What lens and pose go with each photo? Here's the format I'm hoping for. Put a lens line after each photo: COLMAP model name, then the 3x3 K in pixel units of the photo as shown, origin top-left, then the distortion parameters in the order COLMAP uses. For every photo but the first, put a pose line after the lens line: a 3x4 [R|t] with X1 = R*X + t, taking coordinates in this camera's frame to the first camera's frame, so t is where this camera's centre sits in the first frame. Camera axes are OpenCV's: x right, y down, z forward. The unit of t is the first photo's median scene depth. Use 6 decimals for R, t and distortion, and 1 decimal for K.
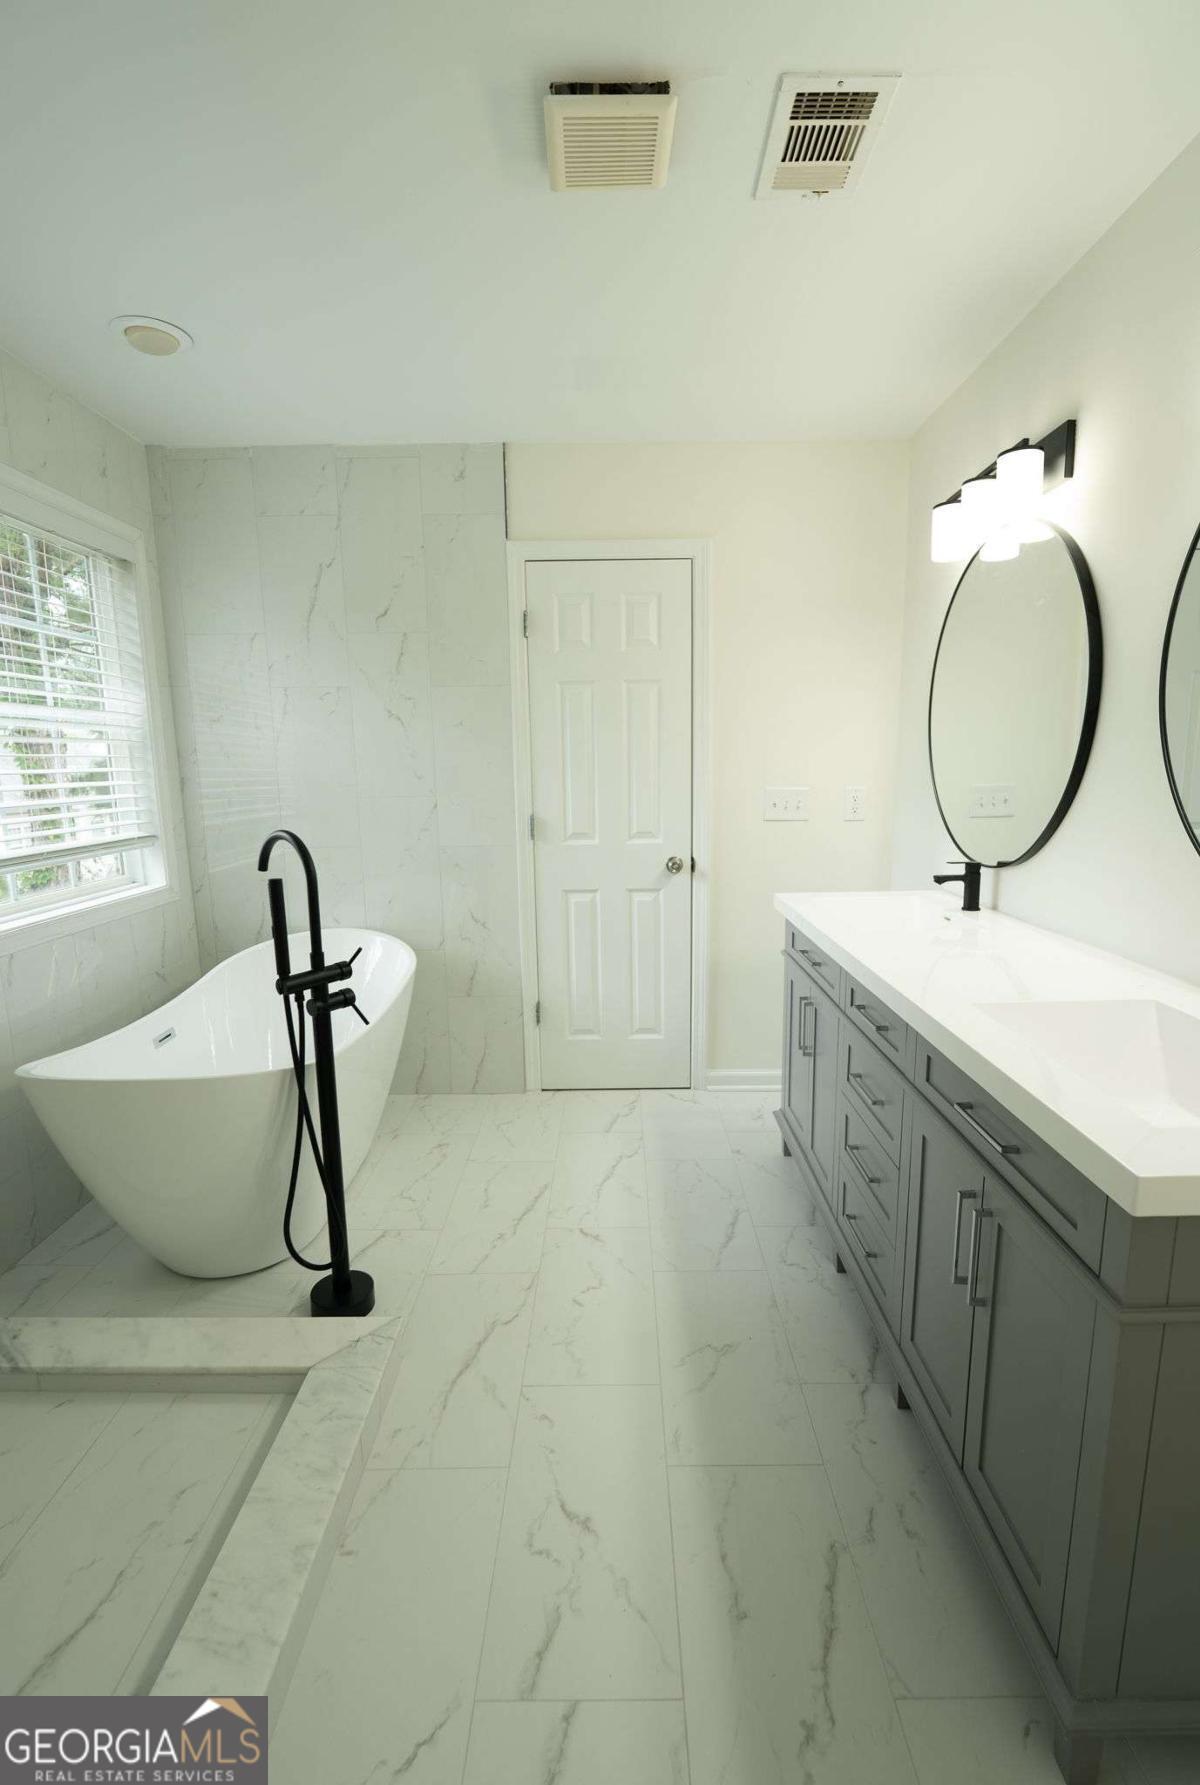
lens RADIAL K [[795.0, 0, 603.6], [0, 795.0, 894.7], [0, 0, 1]] dist [-0.003264, -0.001728]
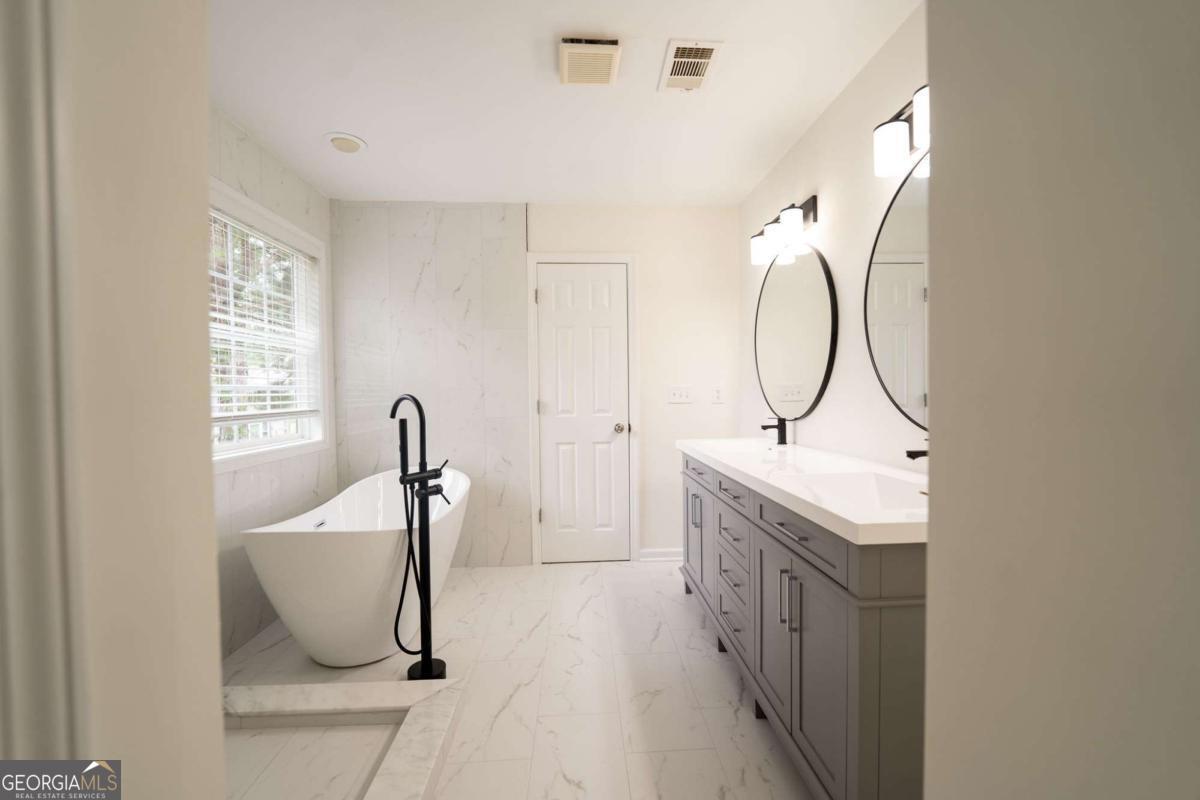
lens RADIAL K [[474.5, 0, 600.6], [0, 474.5, 396.3], [0, 0, 1]] dist [-0.000206, -0.000316]
pose [[0.998229, 0.002371, 0.059434, -0.024808], [0.006321, 0.989320, -0.145625, 0.076205], [-0.059144, 0.145742, 0.987553, -0.084123]]
